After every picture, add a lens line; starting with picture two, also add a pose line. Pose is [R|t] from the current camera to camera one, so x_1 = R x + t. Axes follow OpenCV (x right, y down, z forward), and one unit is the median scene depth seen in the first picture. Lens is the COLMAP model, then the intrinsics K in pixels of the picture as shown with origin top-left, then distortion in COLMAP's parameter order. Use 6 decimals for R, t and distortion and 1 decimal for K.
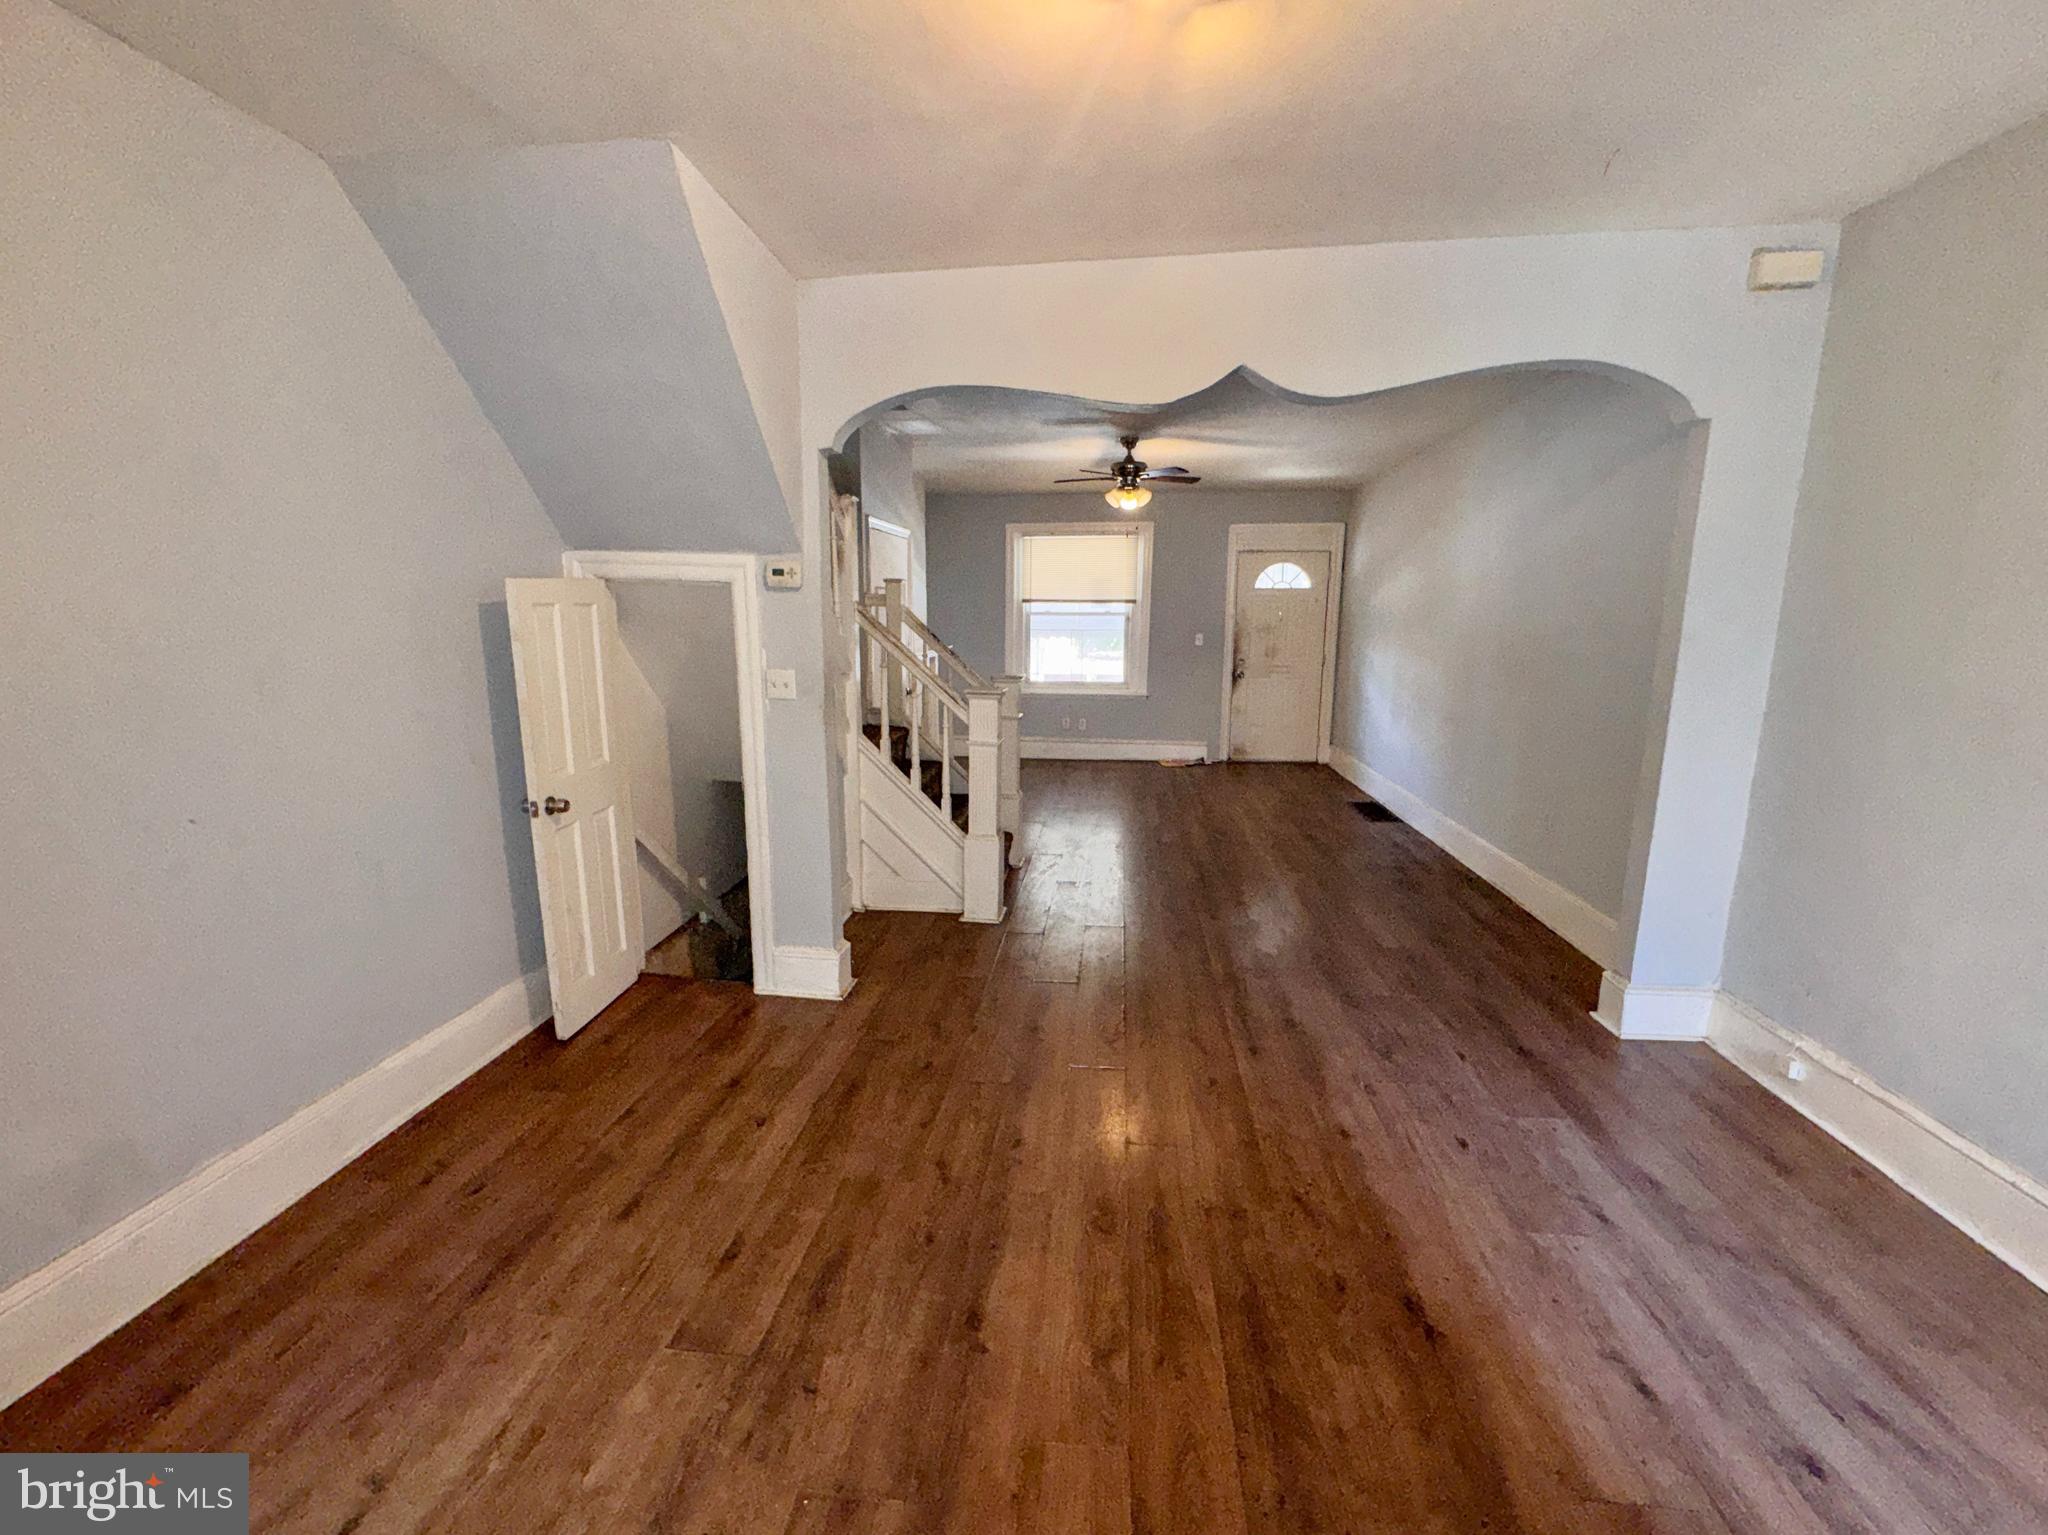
lens RADIAL K [[821.5, 0, 1028.0], [0, 821.5, 761.6], [0, 0, 1]] dist [-0.000593, -0.000190]
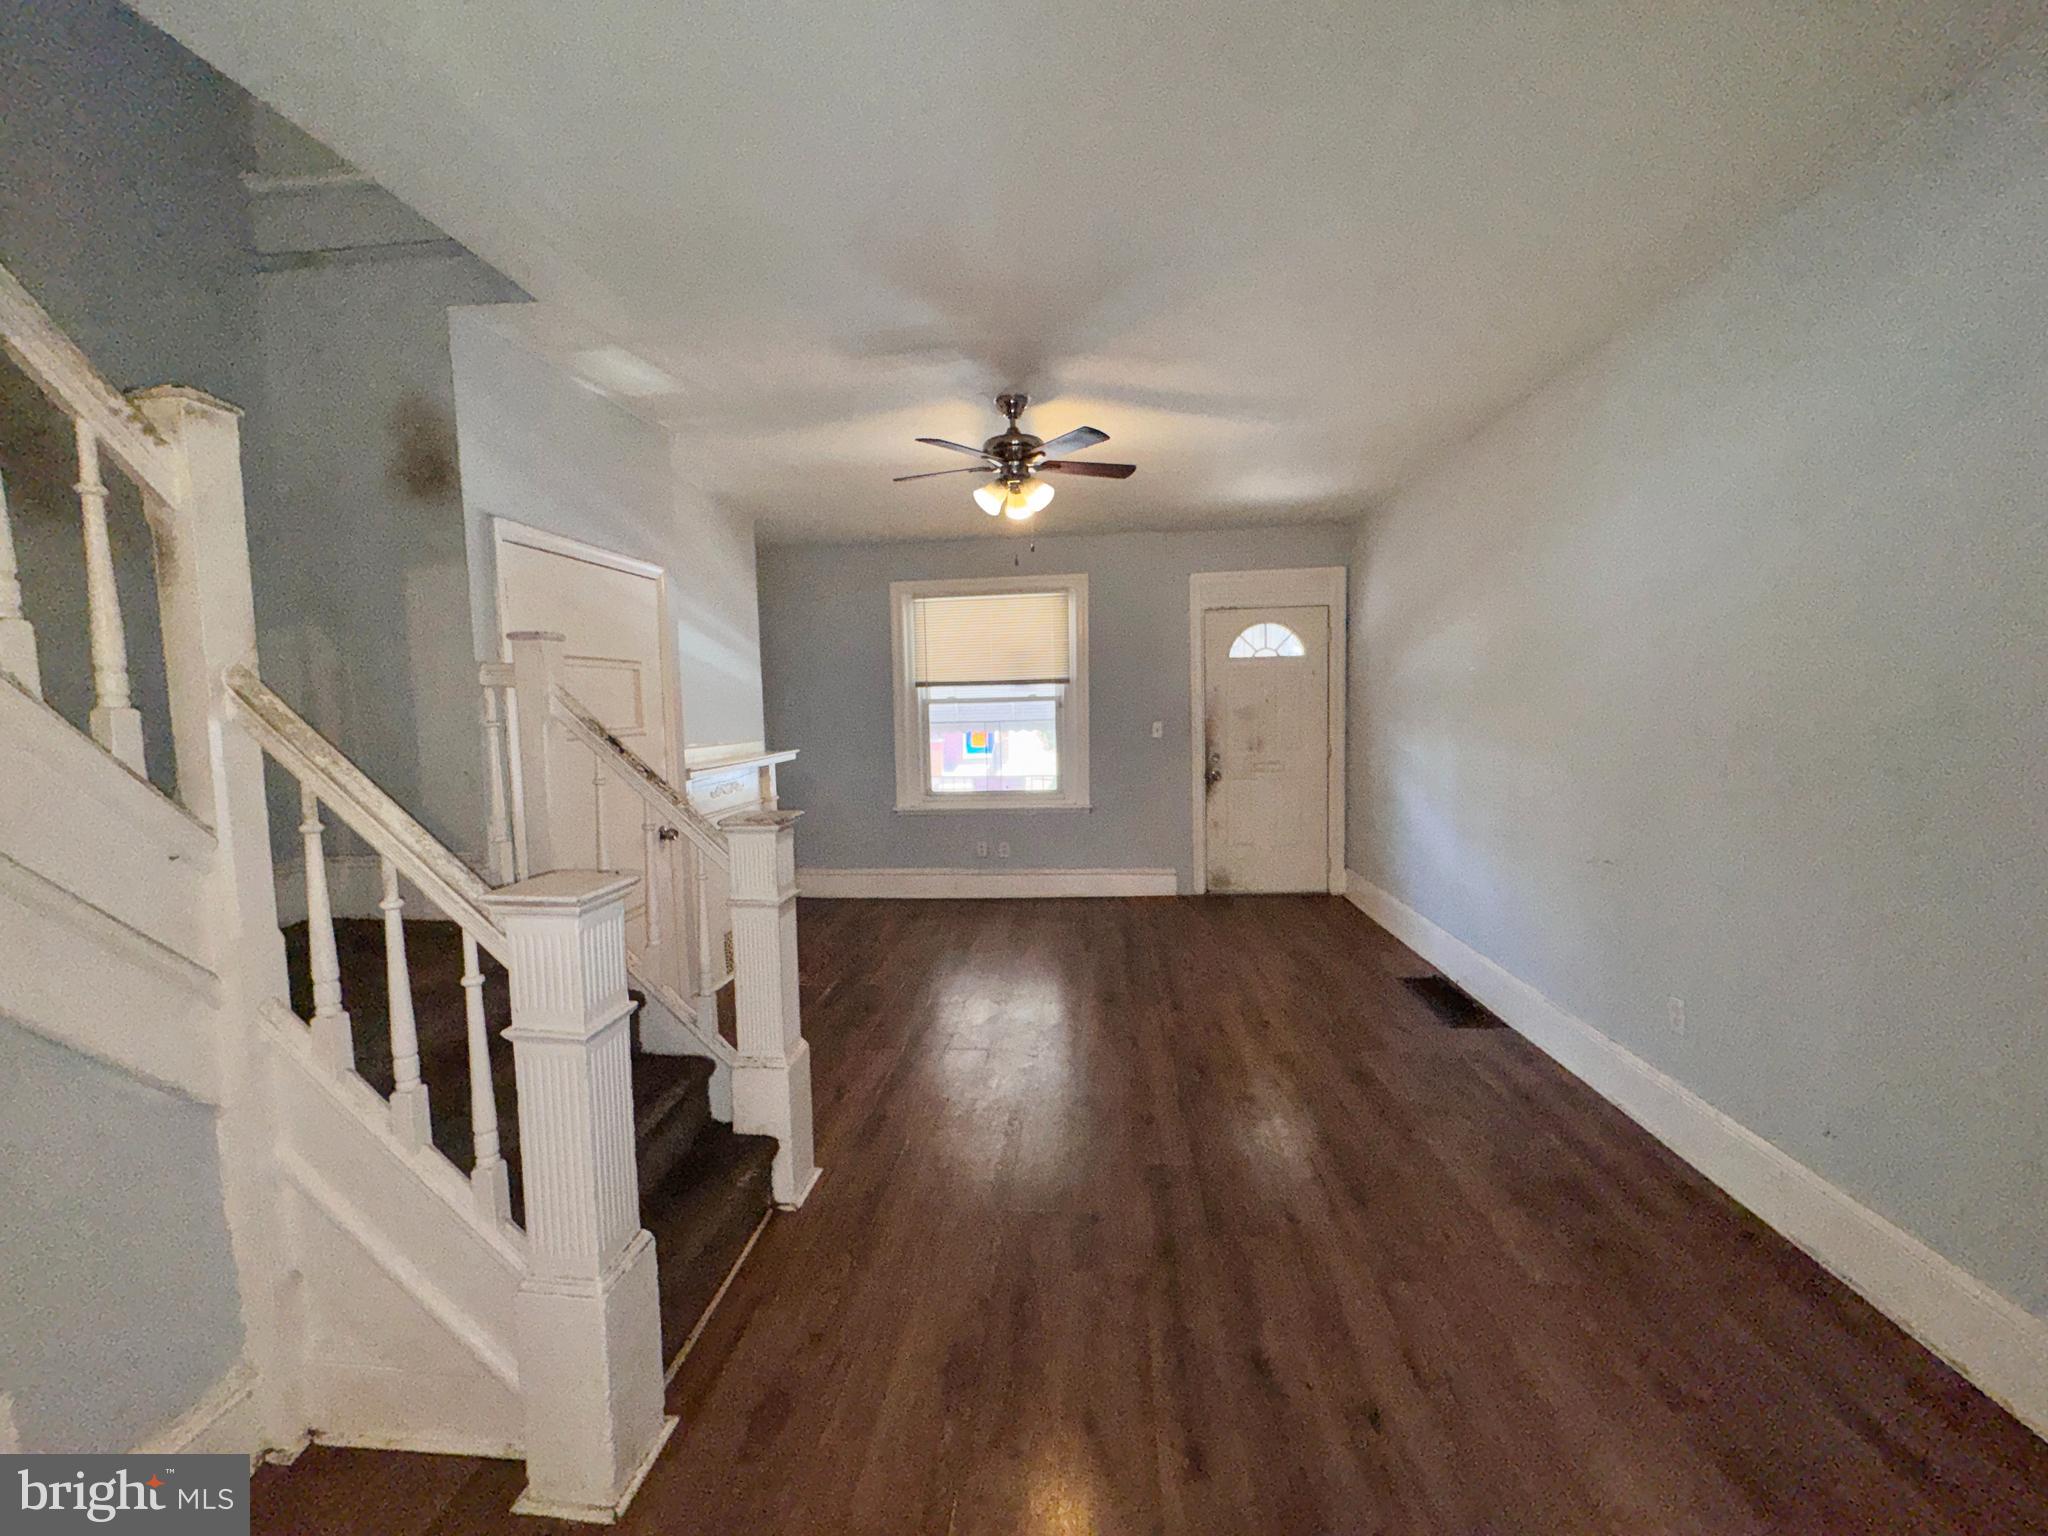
lens RADIAL K [[820.2, 0, 1017.4], [0, 820.2, 766.8], [0, 0, 1]] dist [-0.002506, 0.000217]
pose [[0.999364, -0.029644, 0.019835, 0.070122], [0.031554, 0.994061, -0.104151, -0.044546], [-0.016630, 0.104711, 0.994364, 0.286169]]
